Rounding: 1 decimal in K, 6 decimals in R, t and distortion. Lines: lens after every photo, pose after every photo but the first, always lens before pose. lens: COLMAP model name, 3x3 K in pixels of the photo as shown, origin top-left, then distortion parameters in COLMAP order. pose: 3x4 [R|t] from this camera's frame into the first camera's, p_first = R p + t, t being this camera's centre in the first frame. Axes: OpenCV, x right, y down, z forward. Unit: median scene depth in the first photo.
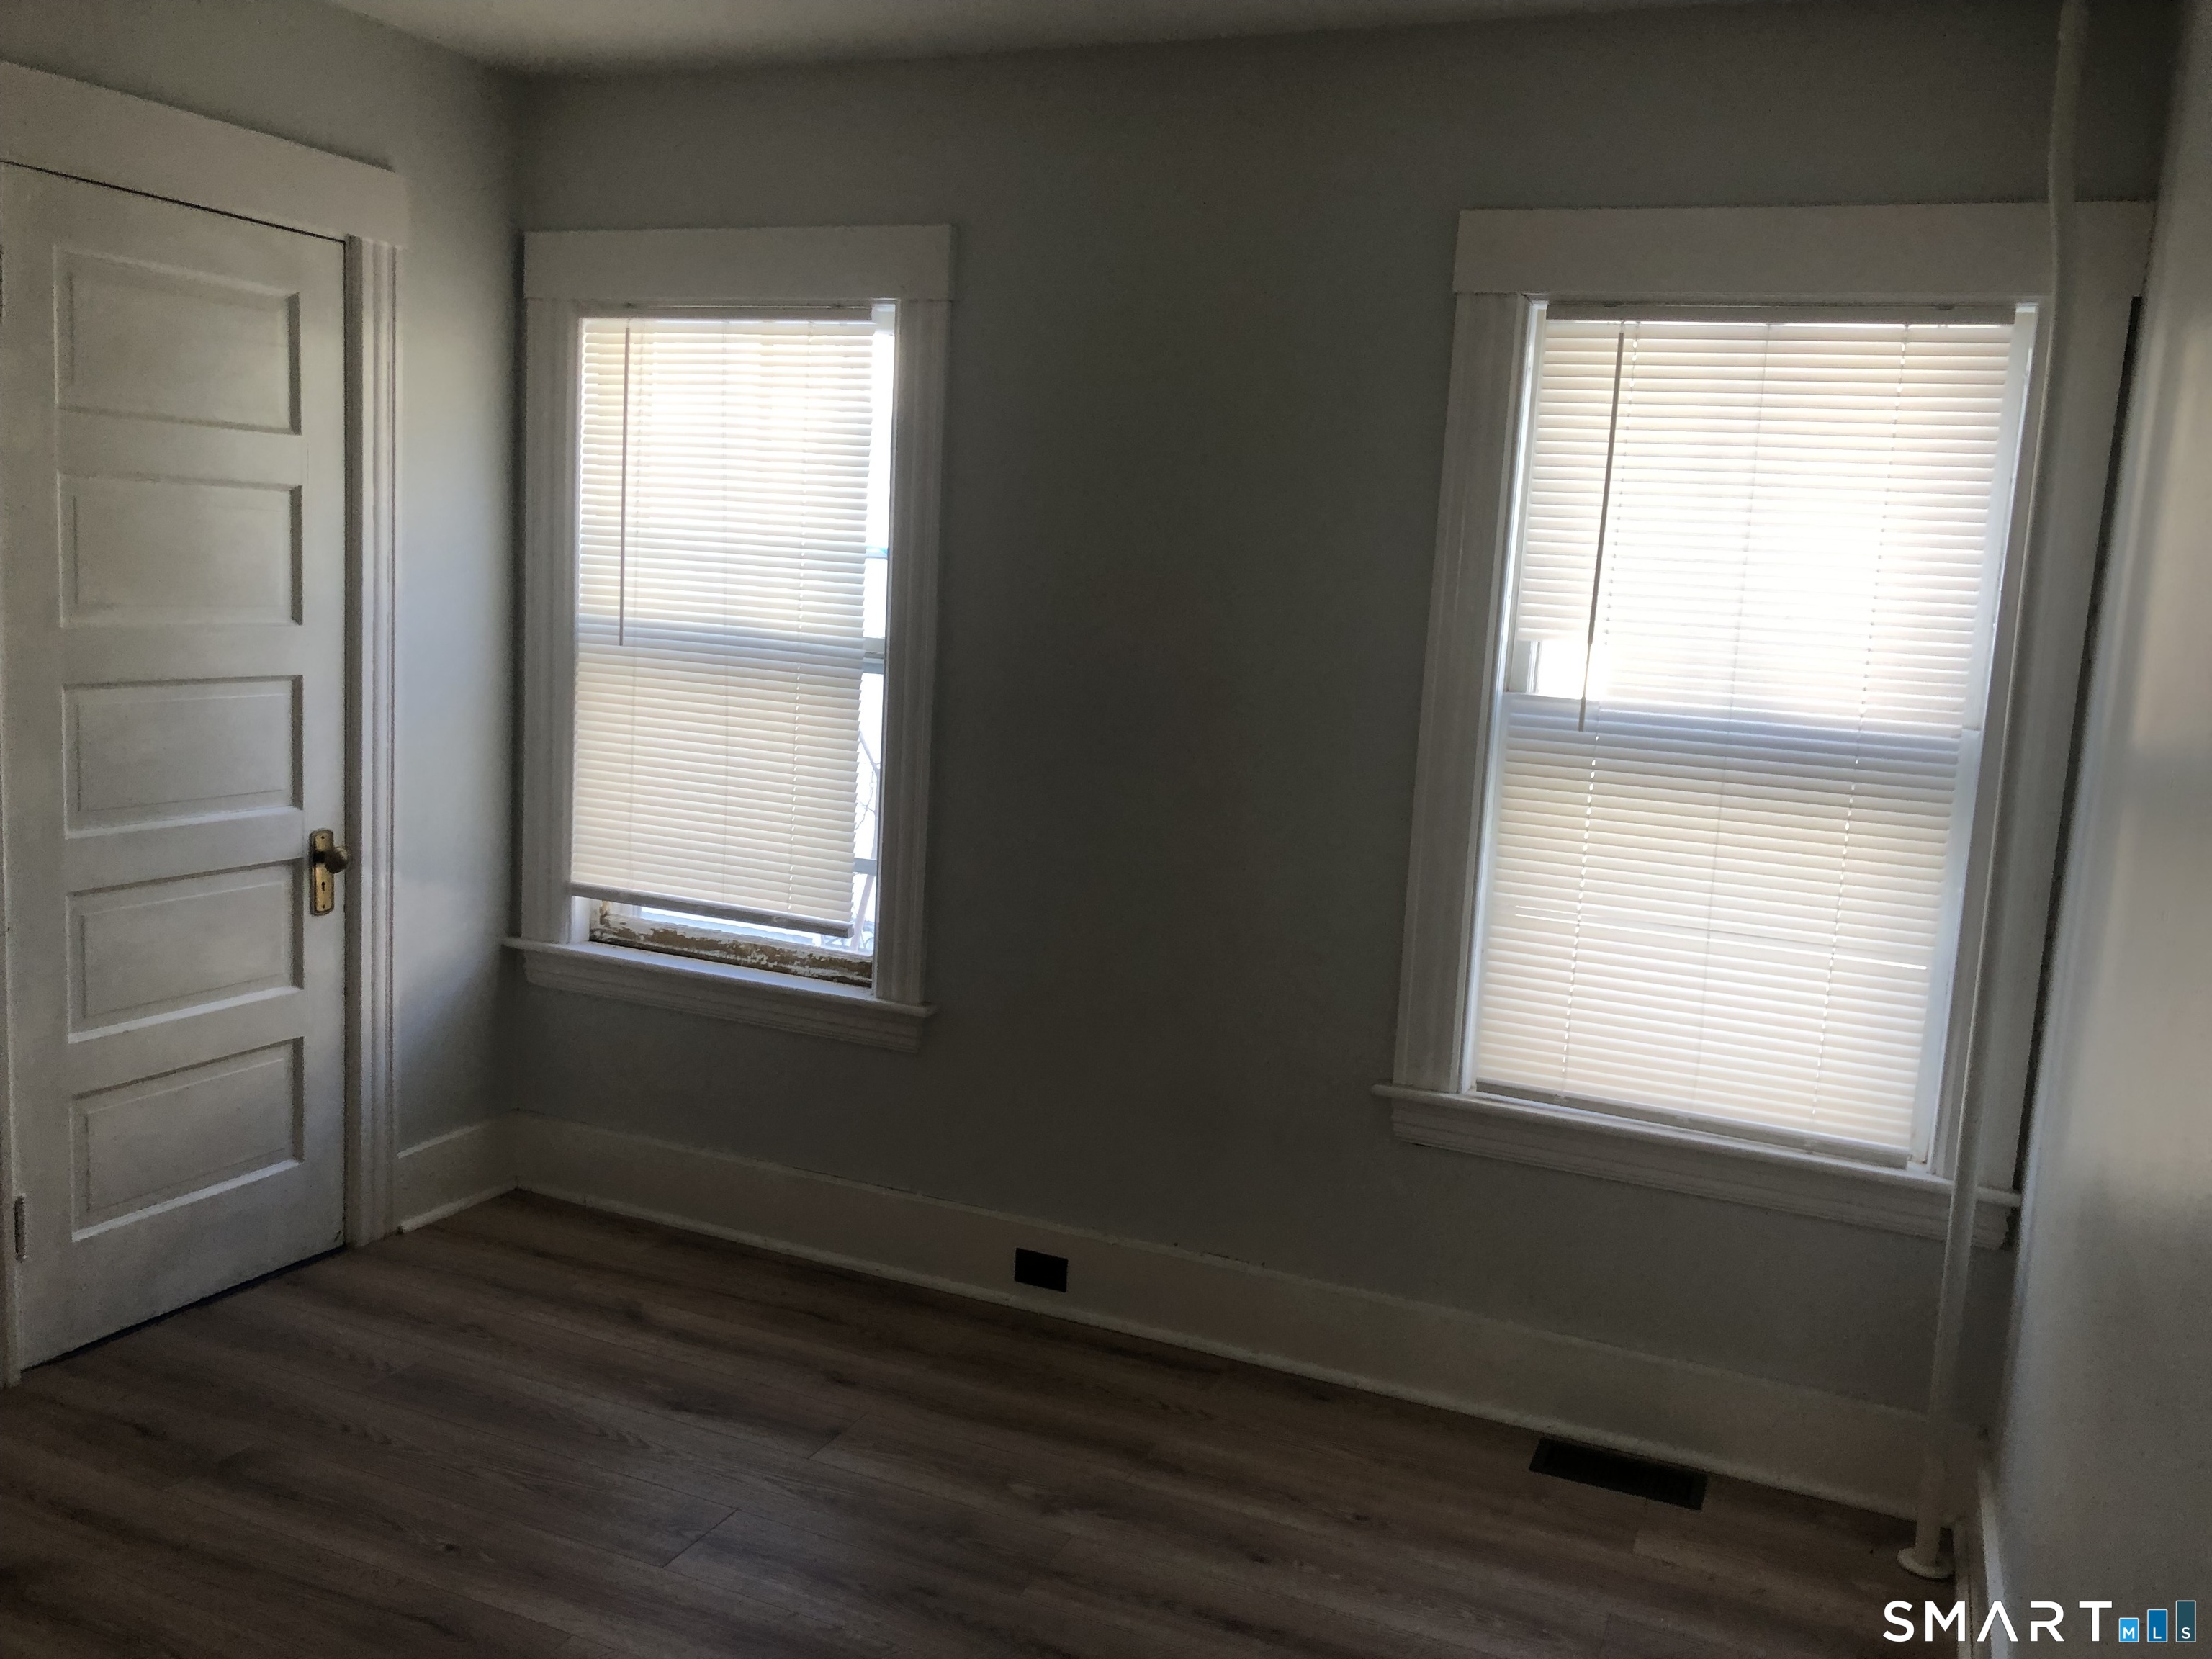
lens RADIAL K [[1837.1, 0, 1015.2], [0, 1837.1, 812.5], [0, 0, 1]] dist [0.060356, -0.054763]
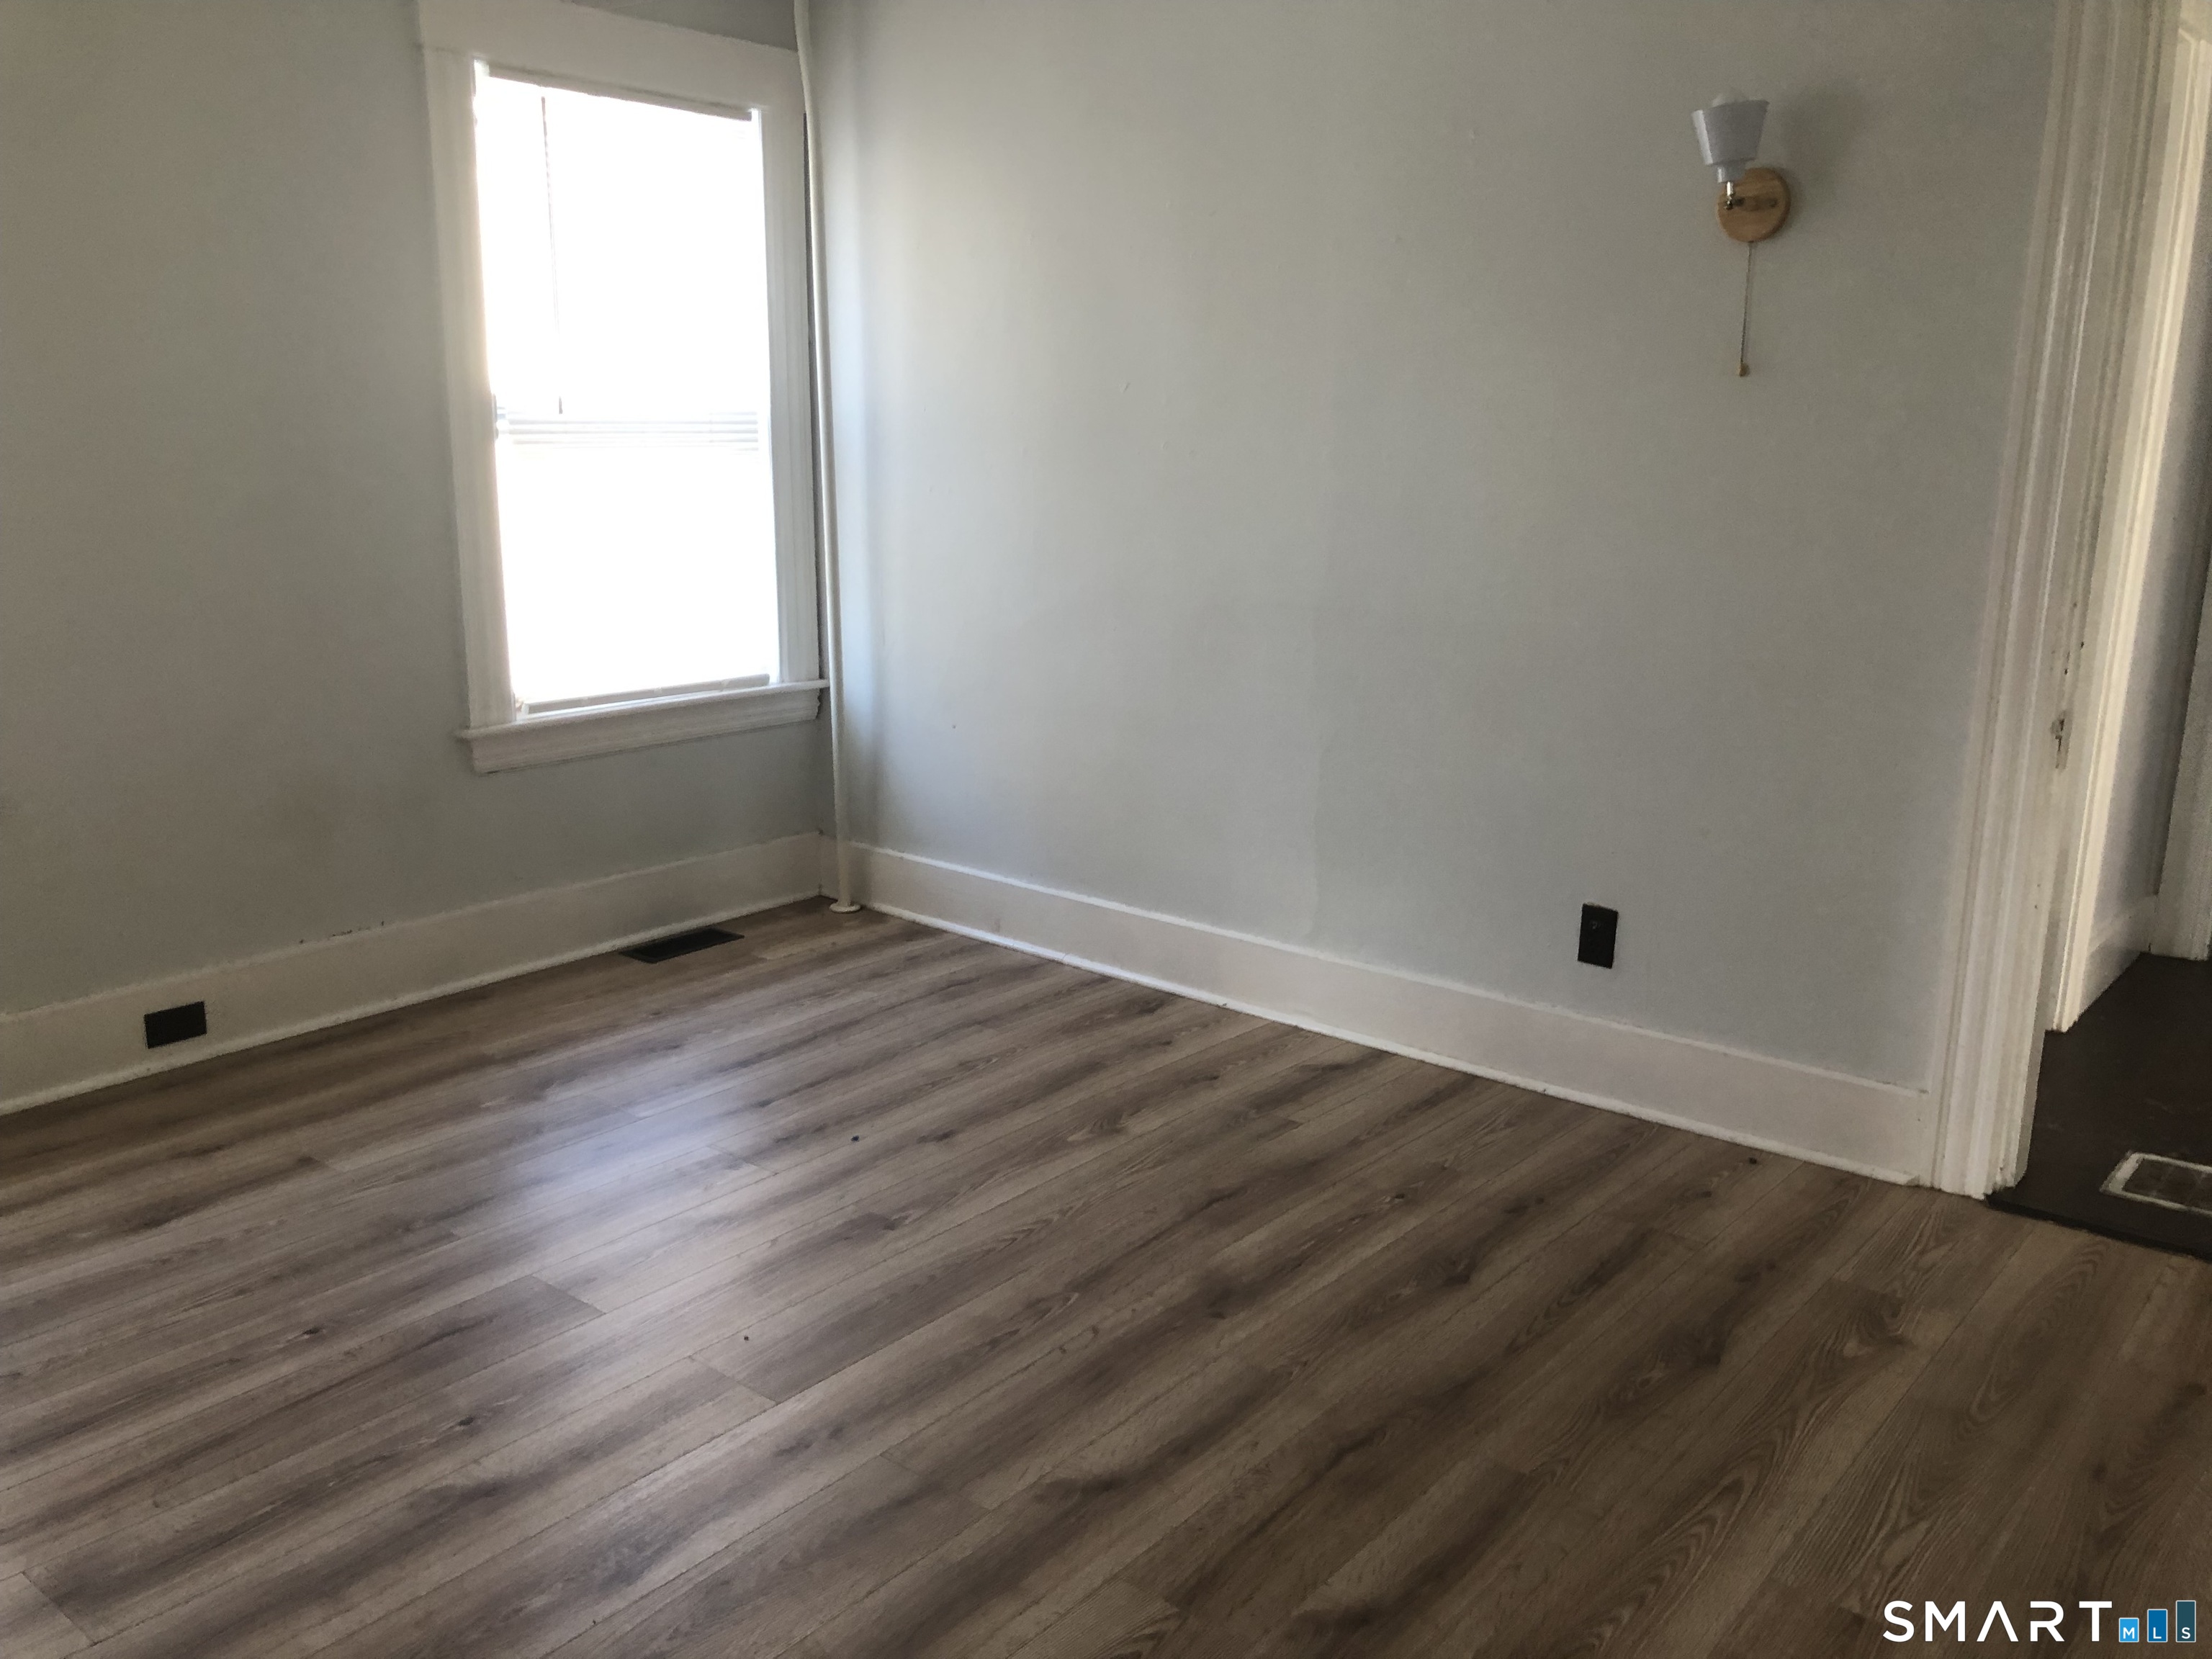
lens RADIAL K [[1837.1, 0, 1116.4], [0, 1837.1, 823.8], [0, 0, 1]] dist [0.060356, -0.054763]
pose [[0.264608, -0.267565, 0.926494, -0.882428], [0.149165, 0.960532, 0.234793, -0.014881], [-0.952750, 0.076073, 0.294076, 0.266829]]
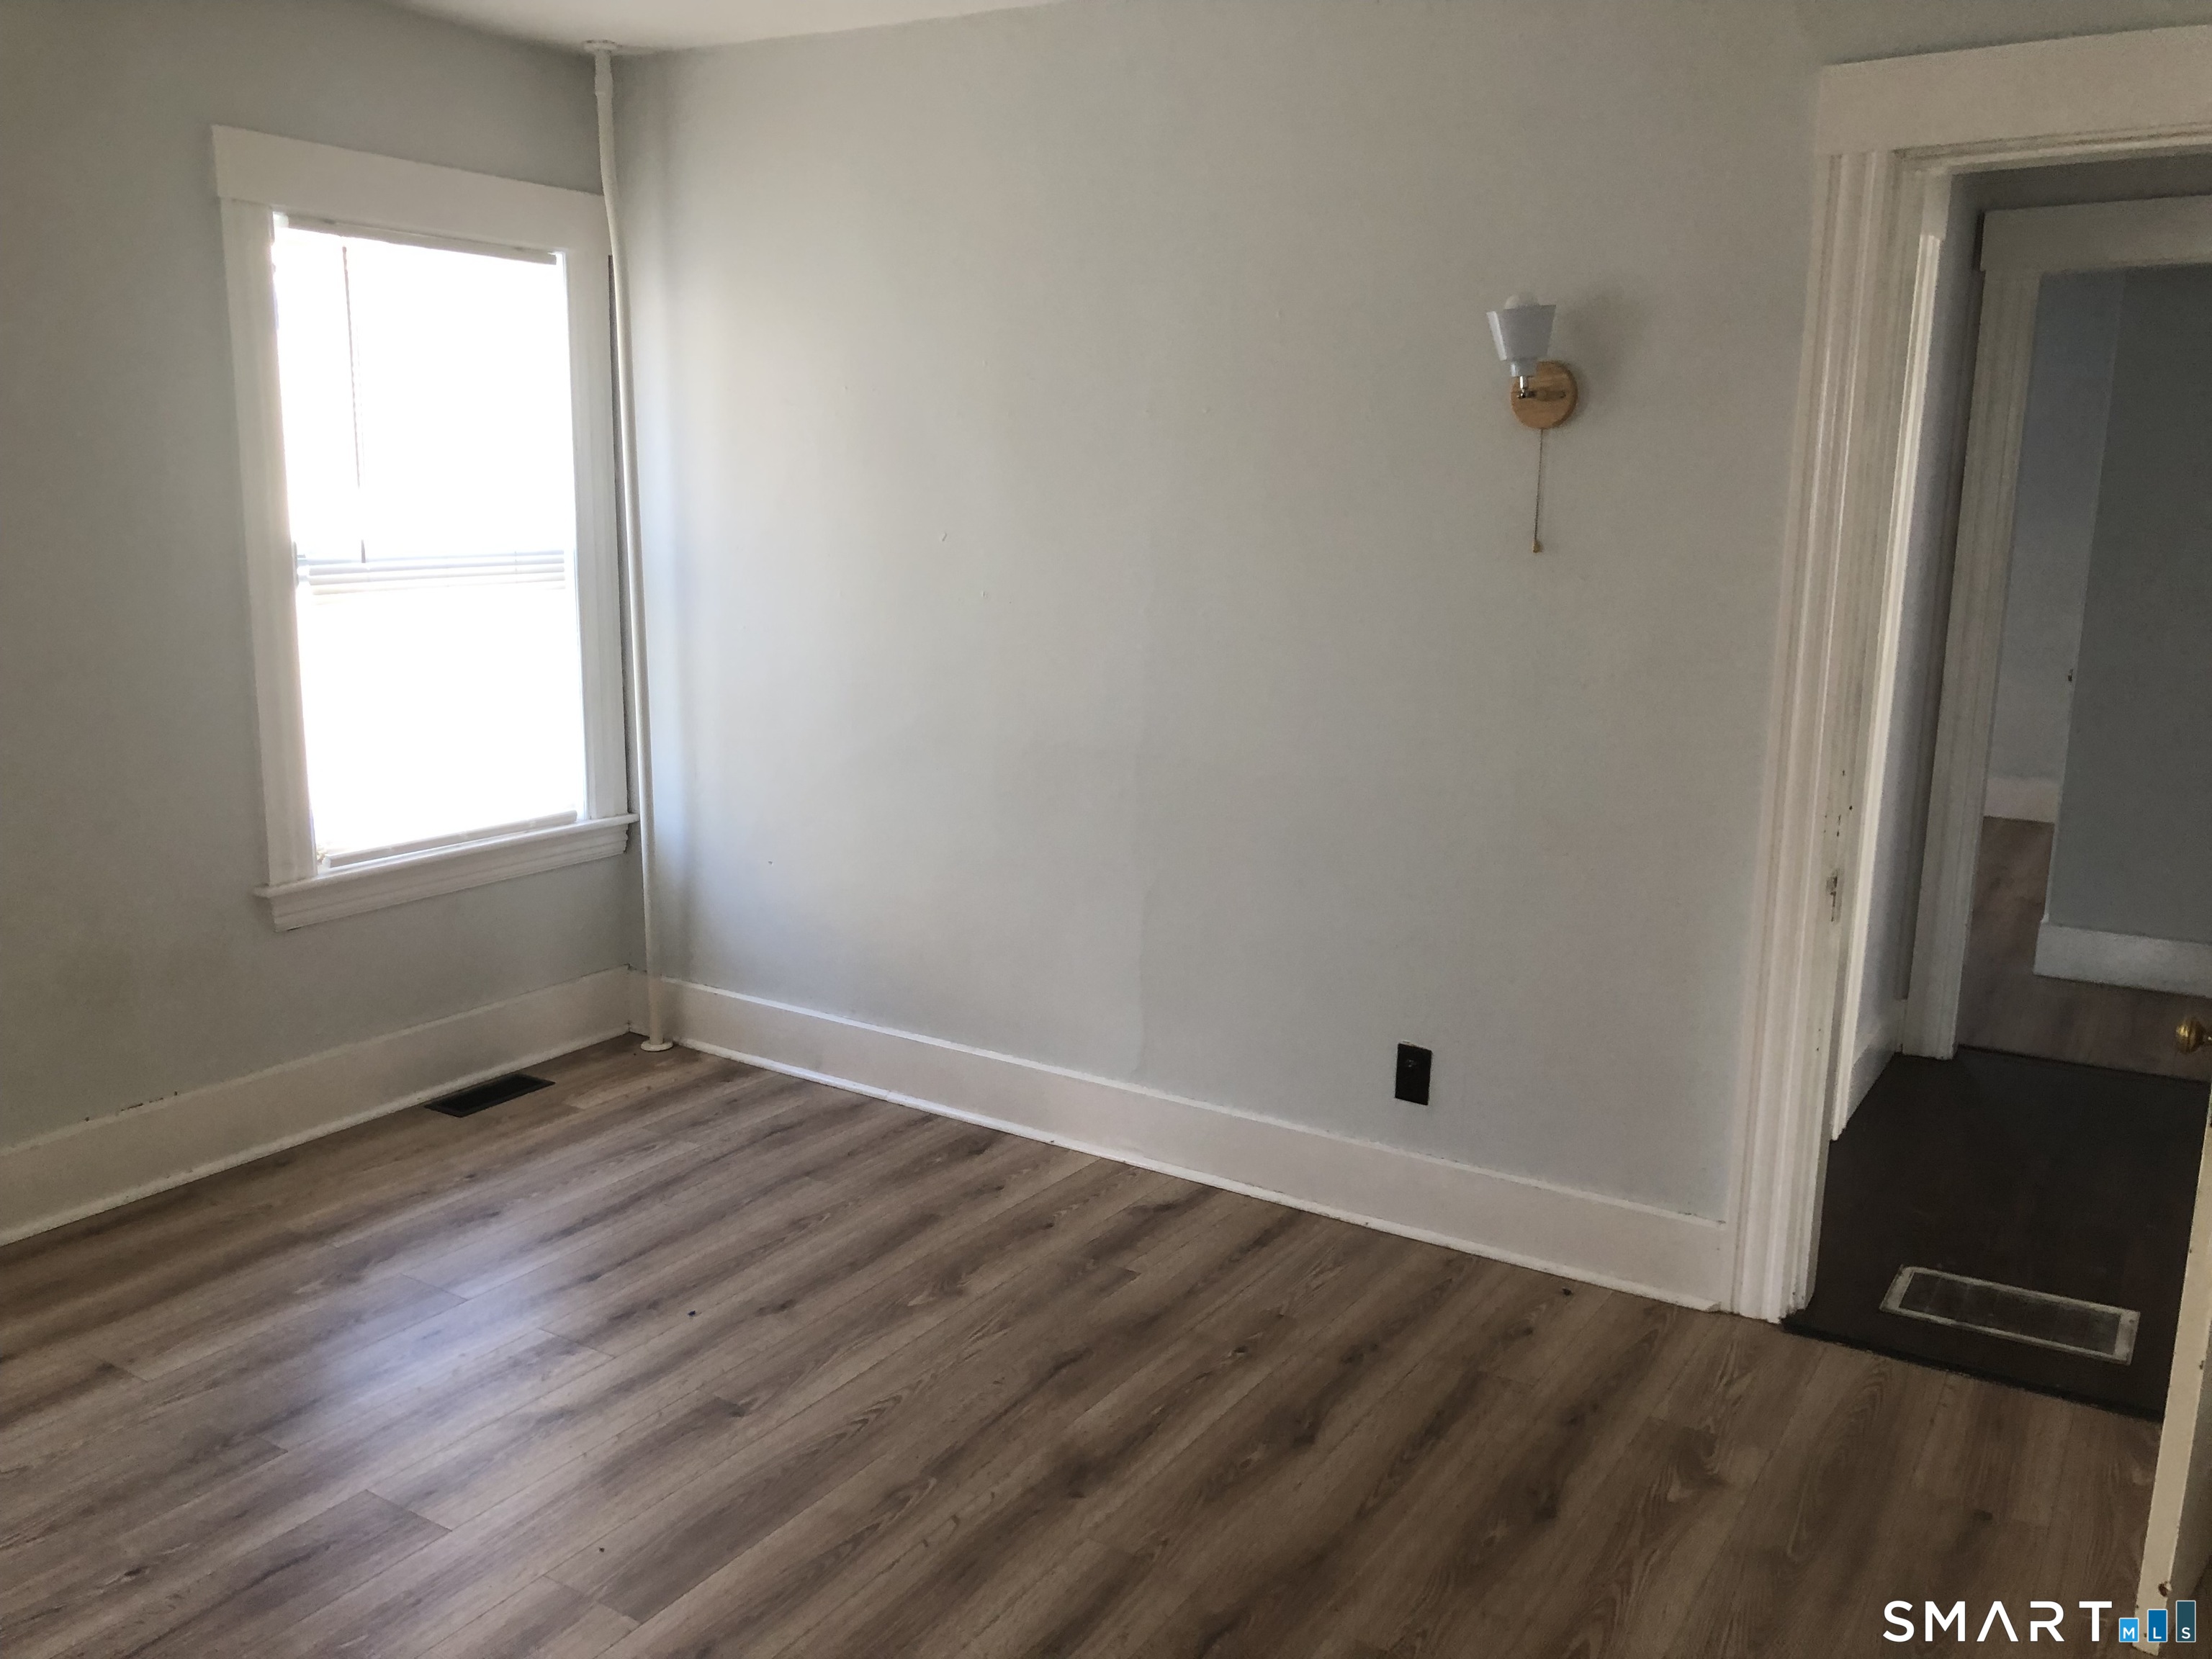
lens RADIAL K [[1837.1, 0, 1098.6], [0, 1837.1, 817.7], [0, 0, 1]] dist [0.060356, -0.054763]
pose [[0.151772, -0.240519, 0.958705, -0.892565], [0.140524, 0.965340, 0.219937, -0.084456], [-0.978375, 0.101341, 0.180311, 0.291959]]
